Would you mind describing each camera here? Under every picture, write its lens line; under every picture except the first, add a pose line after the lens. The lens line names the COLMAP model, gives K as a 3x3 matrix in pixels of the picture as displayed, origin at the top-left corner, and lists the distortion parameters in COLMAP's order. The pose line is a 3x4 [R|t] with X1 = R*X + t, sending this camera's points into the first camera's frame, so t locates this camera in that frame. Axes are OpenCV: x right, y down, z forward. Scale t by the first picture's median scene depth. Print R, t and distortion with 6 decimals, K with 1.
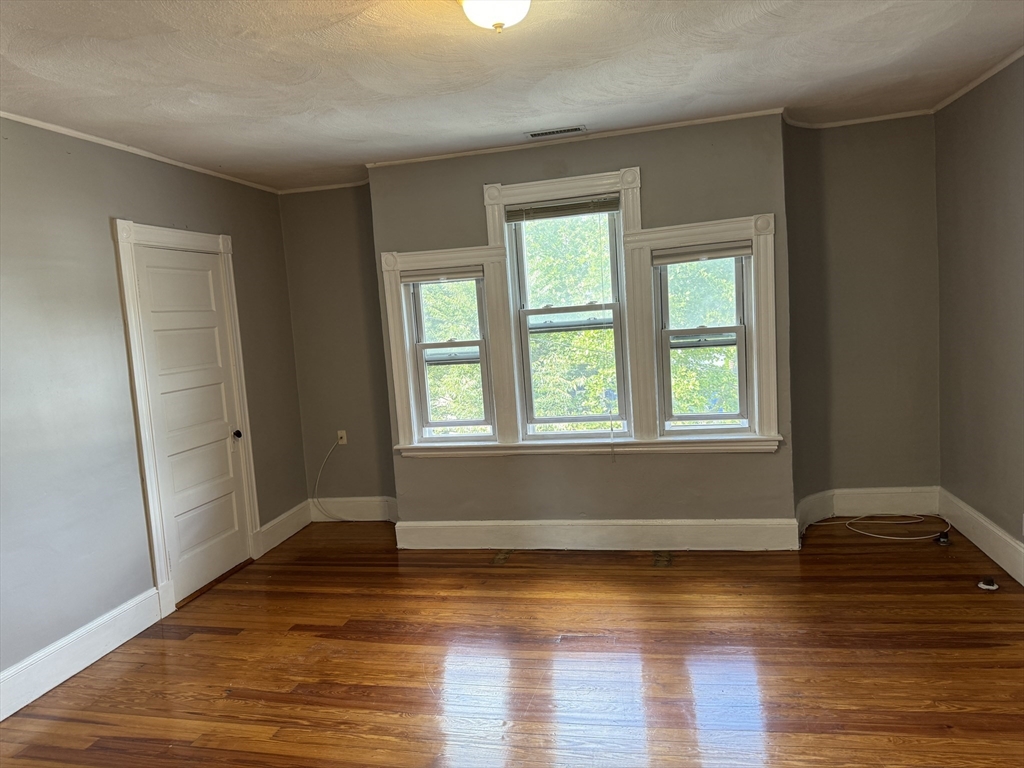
lens RADIAL K [[719.5, 0, 505.3], [0, 719.5, 407.1], [0, 0, 1]] dist [0.065607, -0.084711]
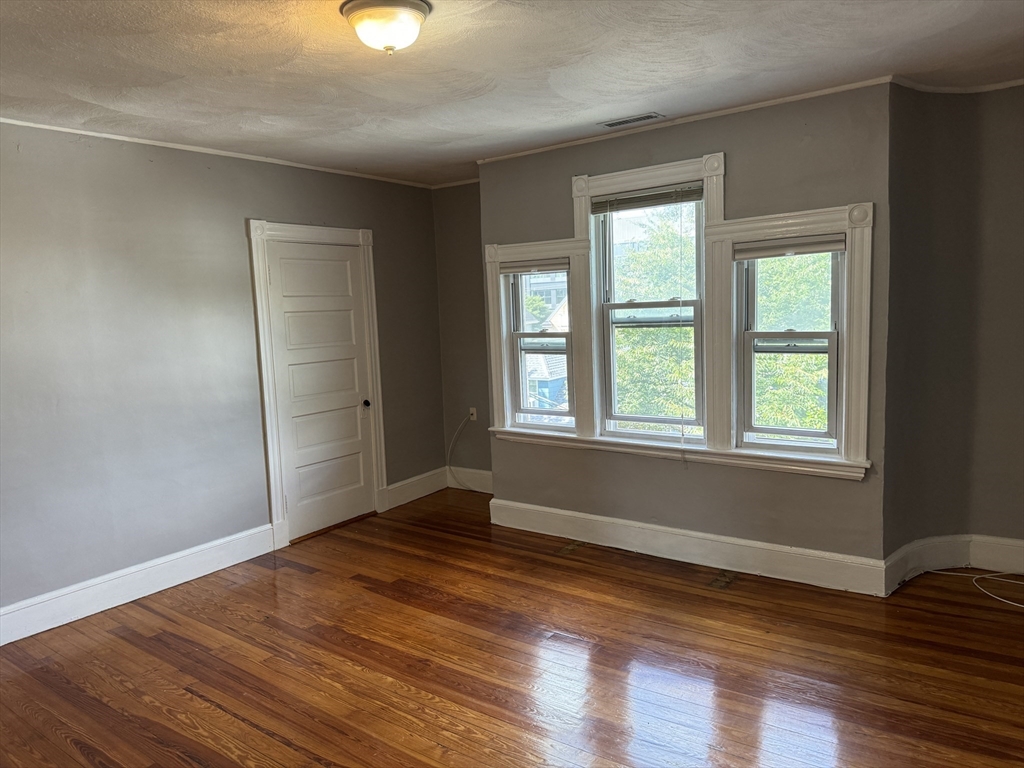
lens RADIAL K [[719.5, 0, 517.1], [0, 719.5, 407.3], [0, 0, 1]] dist [0.065607, -0.084711]
pose [[0.914855, 0.091330, -0.393318, 0.324486], [-0.076484, 0.995646, 0.053290, -0.038753], [0.396472, -0.018670, 0.917857, 0.047995]]
